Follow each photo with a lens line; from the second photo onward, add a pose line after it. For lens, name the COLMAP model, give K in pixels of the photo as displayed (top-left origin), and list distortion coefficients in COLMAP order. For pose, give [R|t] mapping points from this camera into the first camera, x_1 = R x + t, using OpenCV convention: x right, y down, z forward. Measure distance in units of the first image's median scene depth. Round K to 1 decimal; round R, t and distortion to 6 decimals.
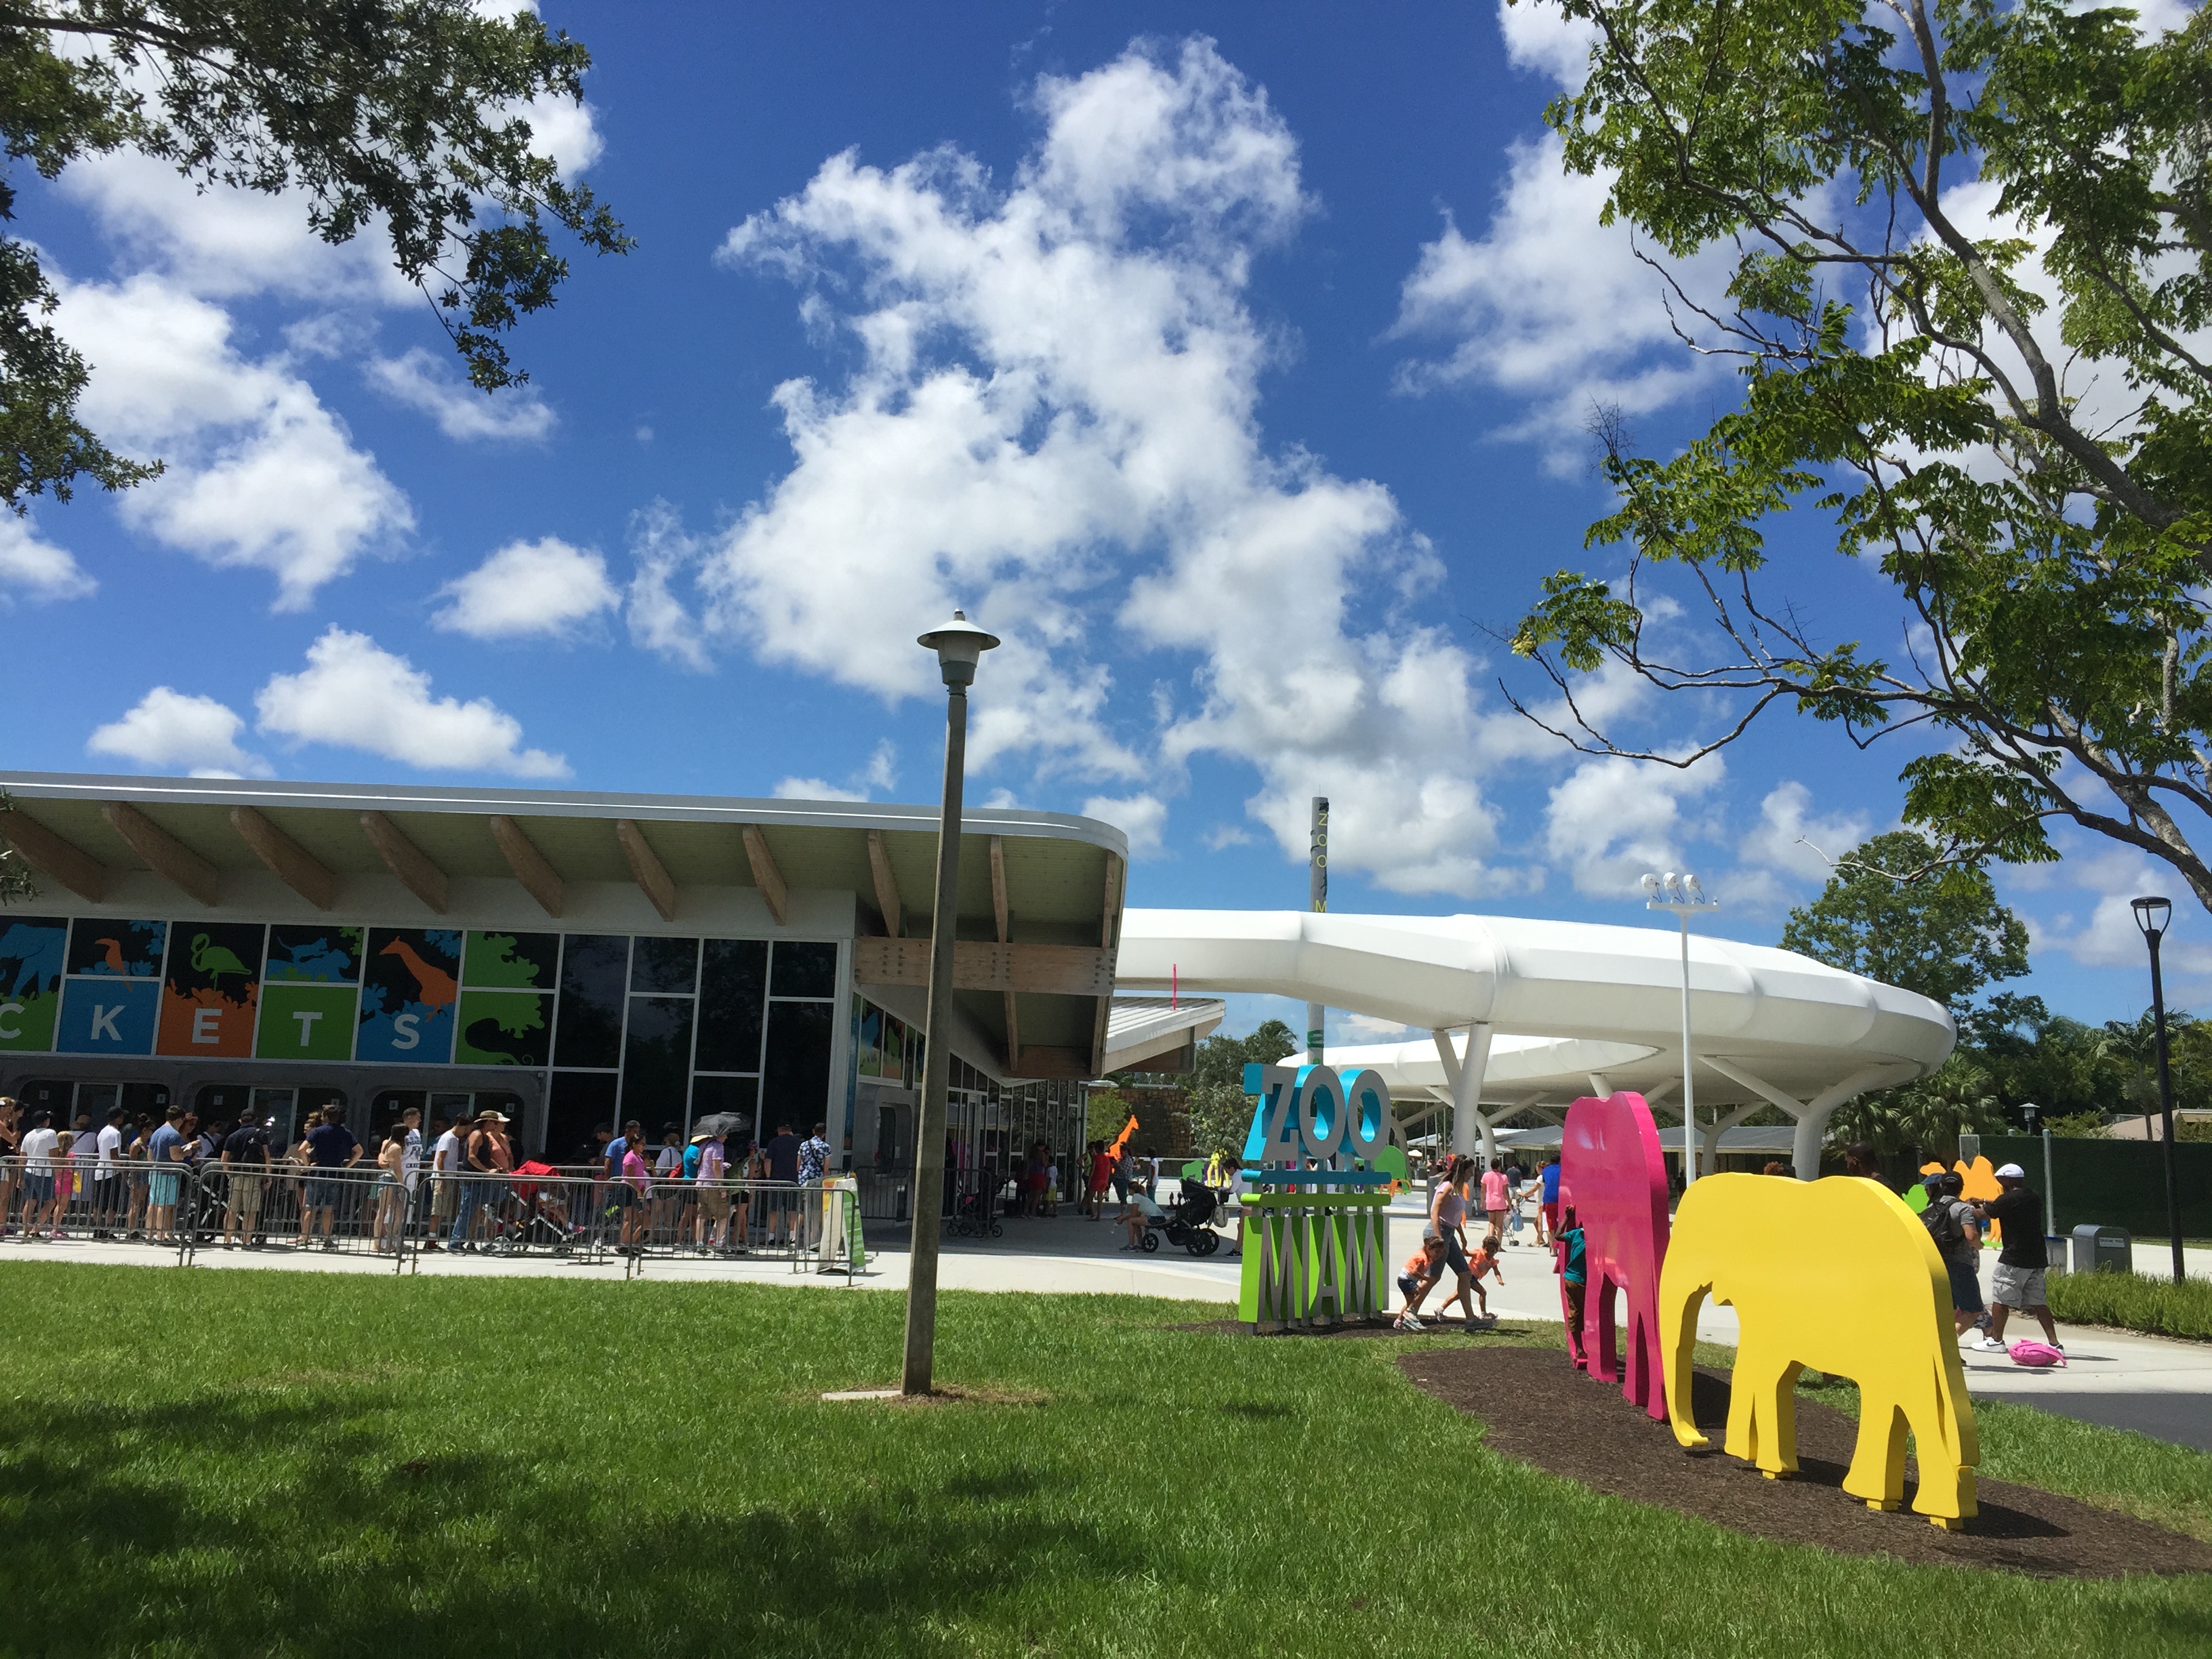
lens RADIAL K [[1968.3, 0, 1106.0], [0, 1968.3, 829.5], [0, 0, 1]] dist [-0.008736, -0.008874]
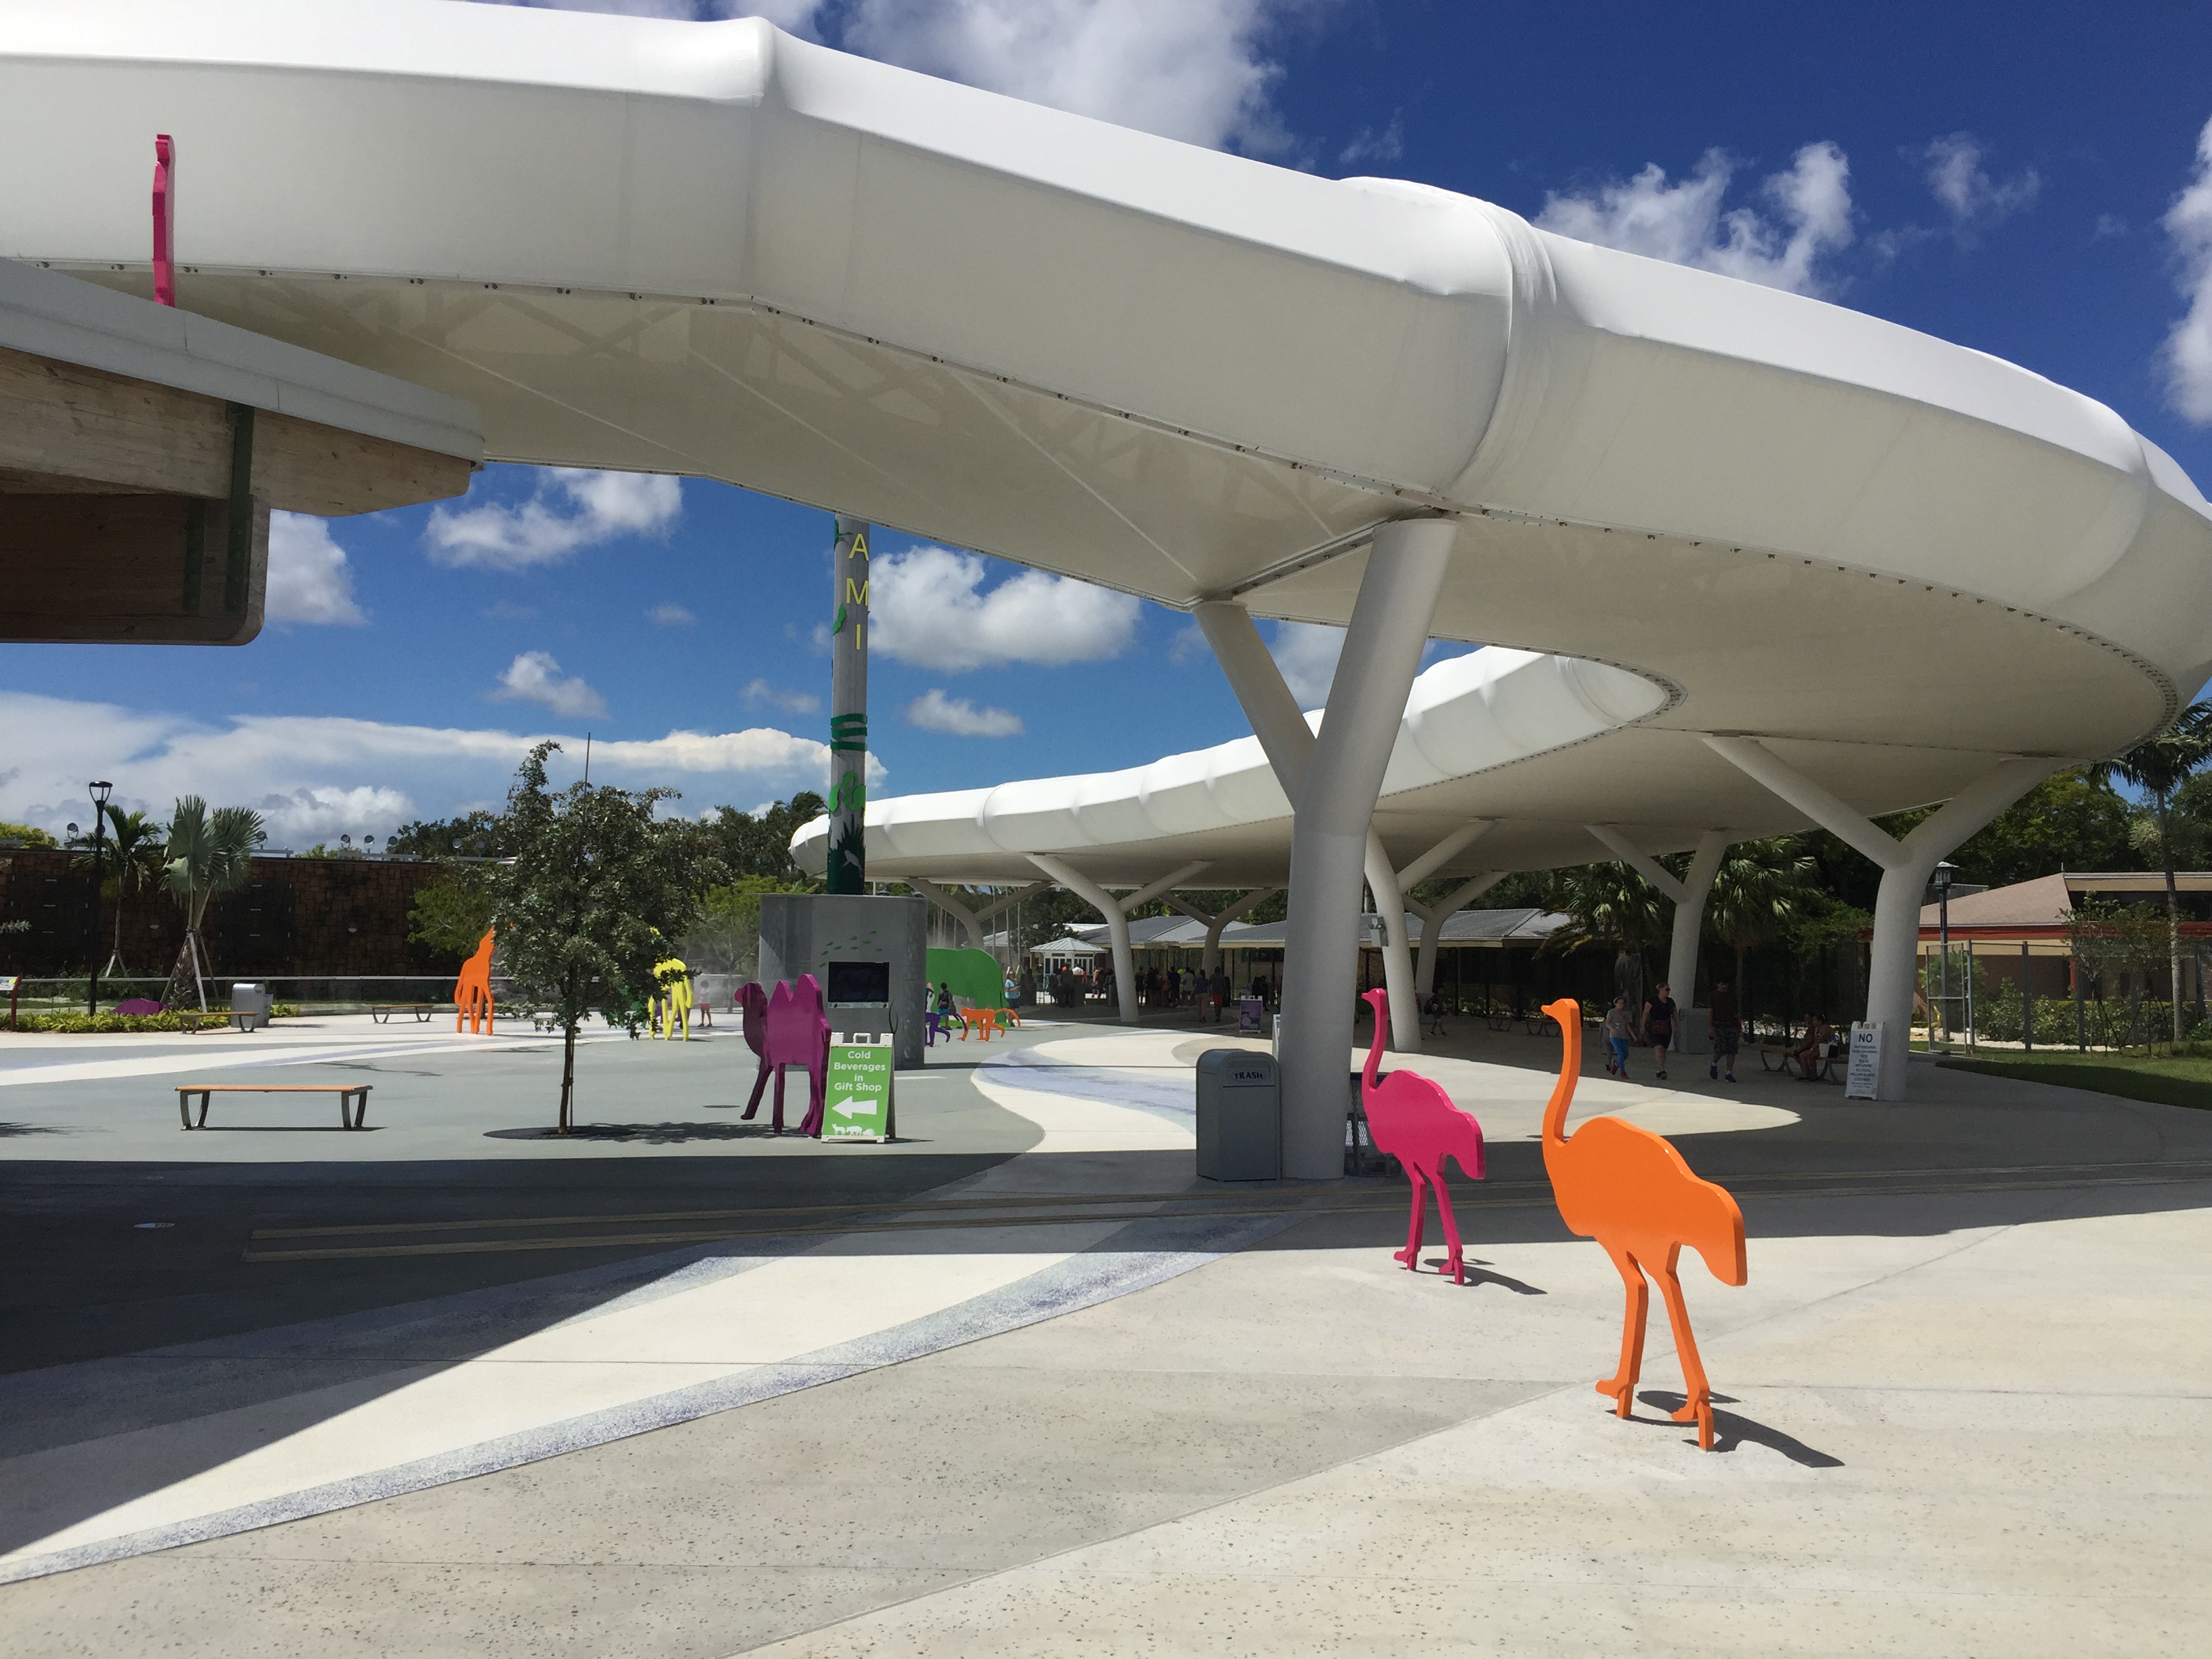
lens RADIAL K [[1968.3, 0, 1106.0], [0, 1968.3, 829.5], [0, 0, 1]] dist [-0.008736, -0.008874]
pose [[0.973345, -0.012543, 0.229004, 0.046328], [-0.009979, 0.995242, 0.096925, 0.066676], [-0.229130, -0.096626, 0.968588, 0.419218]]
